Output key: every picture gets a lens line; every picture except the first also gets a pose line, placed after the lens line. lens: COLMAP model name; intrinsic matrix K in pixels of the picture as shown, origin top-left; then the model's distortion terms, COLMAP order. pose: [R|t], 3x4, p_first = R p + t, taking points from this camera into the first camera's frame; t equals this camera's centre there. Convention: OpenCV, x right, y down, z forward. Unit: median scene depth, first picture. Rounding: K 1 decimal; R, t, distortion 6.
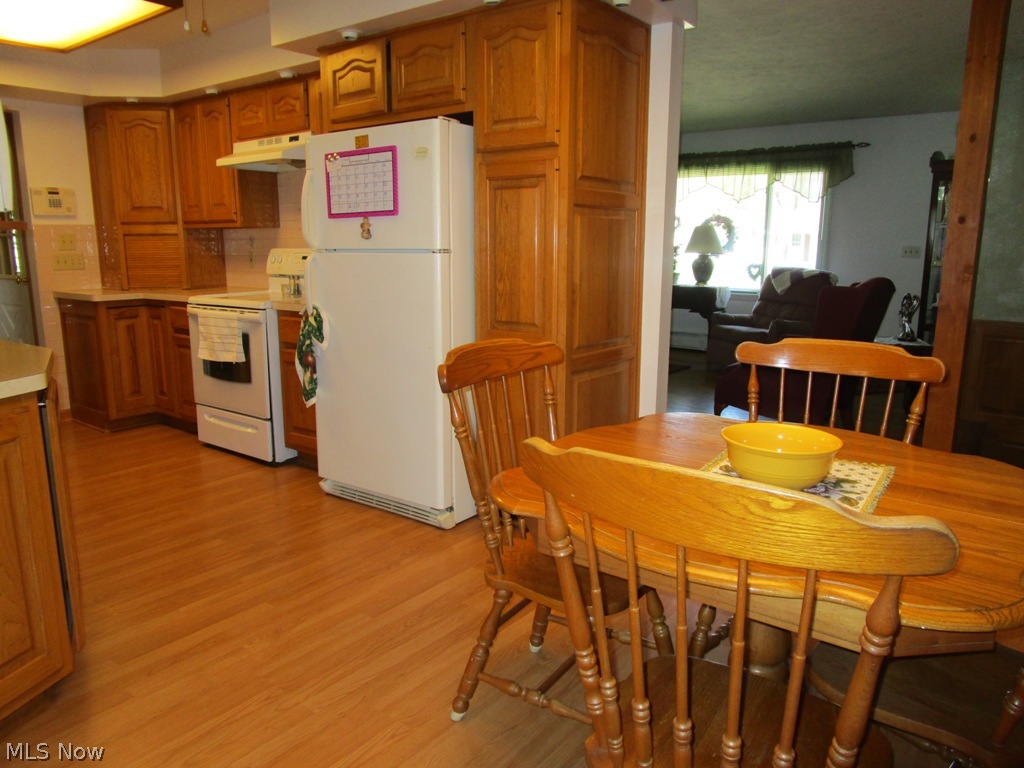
lens RADIAL K [[729.3, 0, 509.4], [0, 729.3, 379.3], [0, 0, 1]] dist [-0.038502, 0.011261]
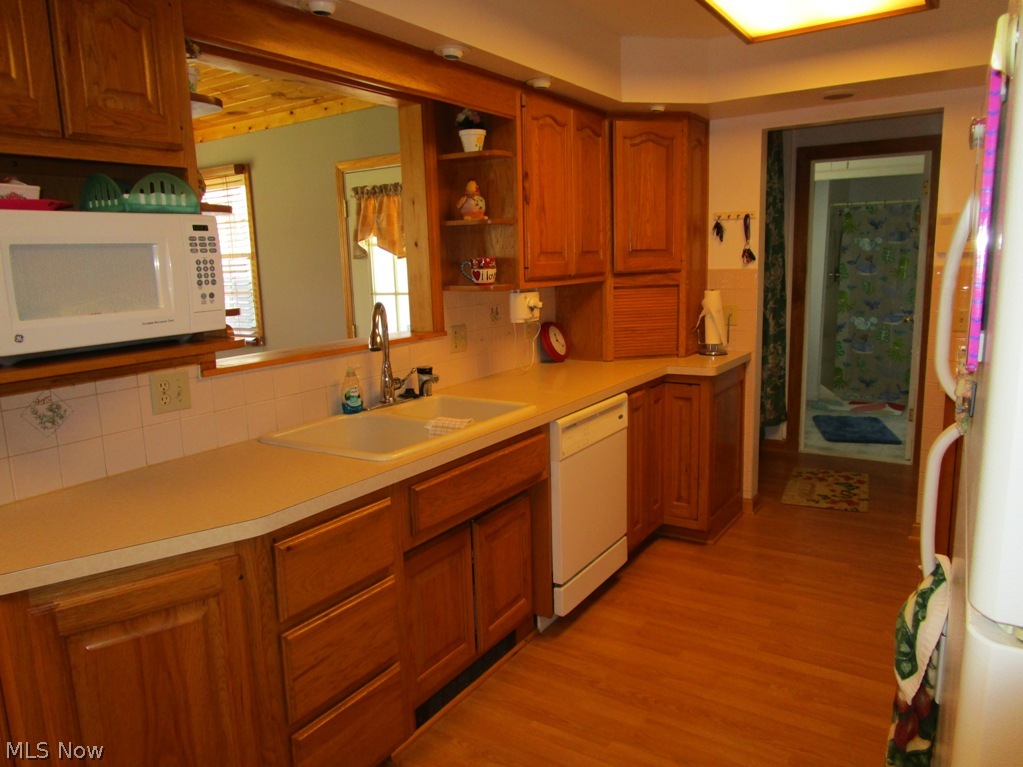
lens RADIAL K [[728.6, 0, 502.6], [0, 728.6, 380.4], [0, 0, 1]] dist [-0.038502, 0.011261]
pose [[0.068222, 0.168836, -0.983280, 0.031117], [-0.161302, 0.974476, 0.156133, -0.161052], [0.984544, 0.147954, 0.093714, 0.577230]]
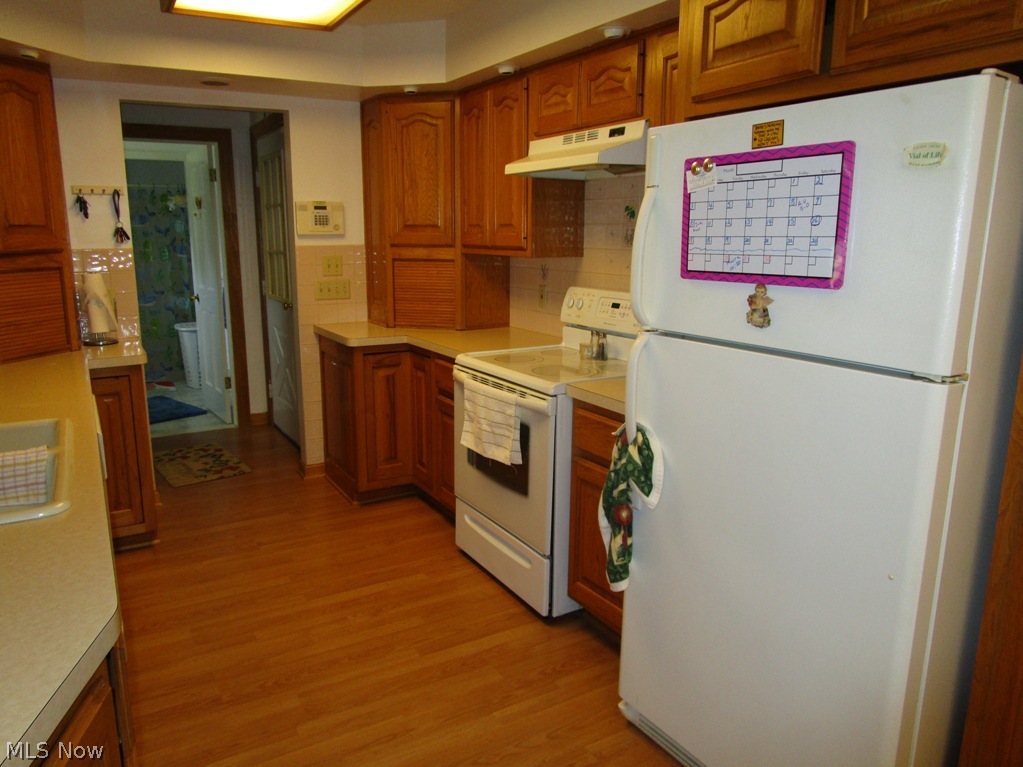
lens RADIAL K [[728.6, 0, 508.9], [0, 728.6, 382.4], [0, 0, 1]] dist [-0.038502, 0.011261]
pose [[0.927176, 0.083287, -0.365251, -0.121150], [-0.077480, 0.996526, 0.030555, -0.111342], [0.366527, -0.000030, 0.930407, 0.330839]]
